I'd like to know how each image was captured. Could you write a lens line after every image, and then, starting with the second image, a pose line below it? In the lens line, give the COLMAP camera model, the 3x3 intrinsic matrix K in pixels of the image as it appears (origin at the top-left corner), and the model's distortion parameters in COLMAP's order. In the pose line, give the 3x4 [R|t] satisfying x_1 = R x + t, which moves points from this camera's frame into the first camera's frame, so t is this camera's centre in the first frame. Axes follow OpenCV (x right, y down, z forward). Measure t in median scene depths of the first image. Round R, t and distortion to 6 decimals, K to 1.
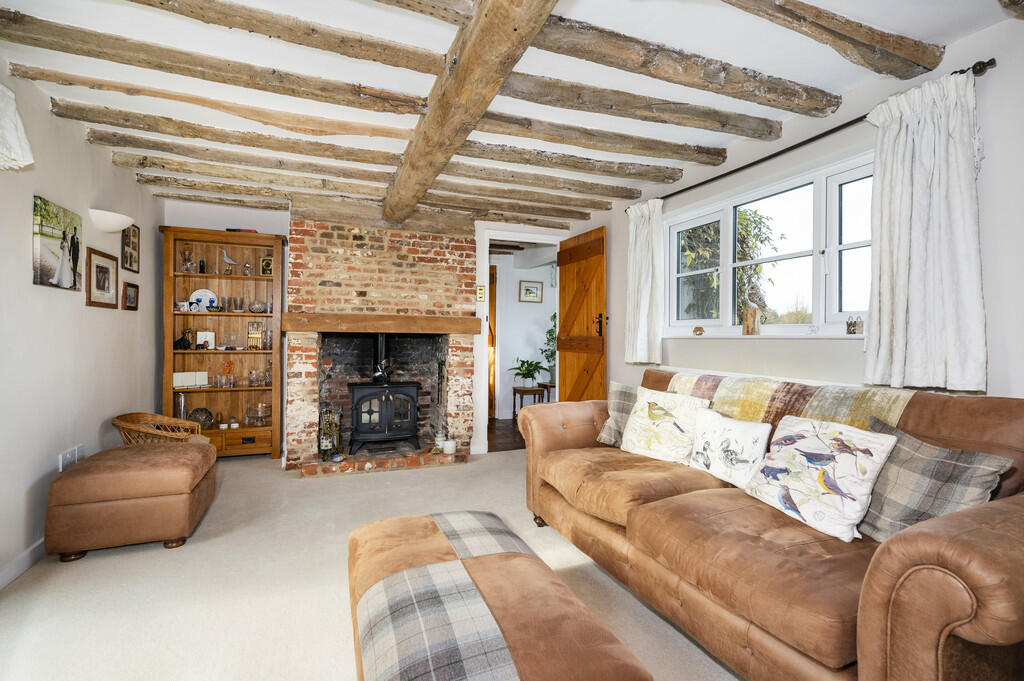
lens RADIAL K [[461.8, 0, 511.5], [0, 461.8, 340.2], [0, 0, 1]] dist [-0.001050, -0.000022]
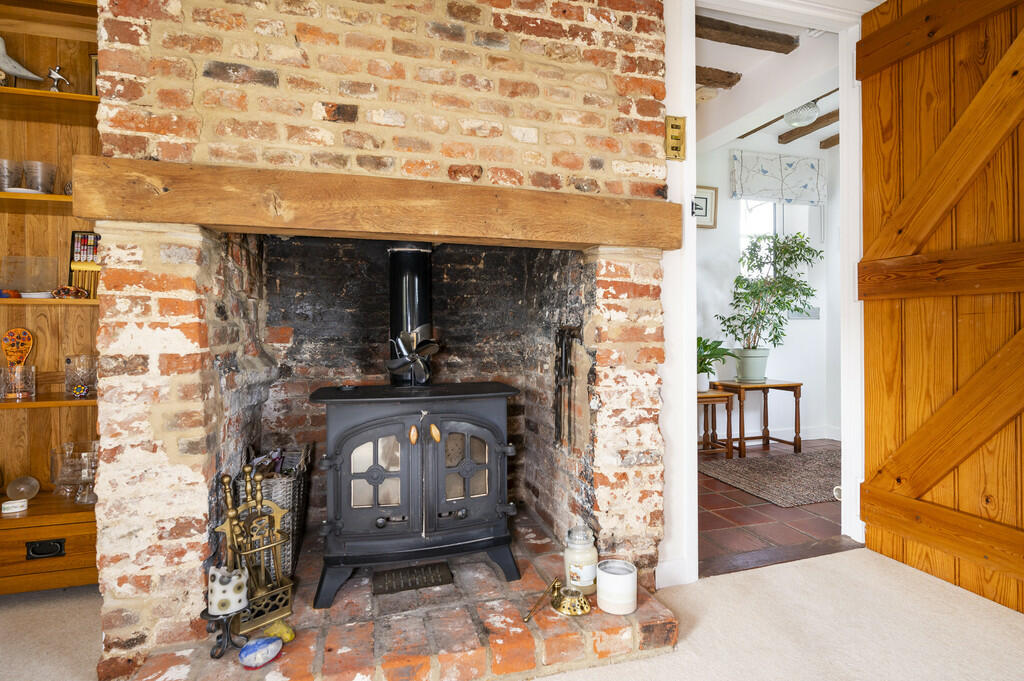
lens RADIAL K [[511.5, 0, 511.4], [0, 511.5, 334.9], [0, 0, 1]] dist [0.000082, 0.000072]
pose [[0.994964, -0.011232, -0.099602, -0.167179], [0.011969, 0.999905, 0.006809, 0.051571], [0.099516, -0.007967, 0.995004, 0.632900]]
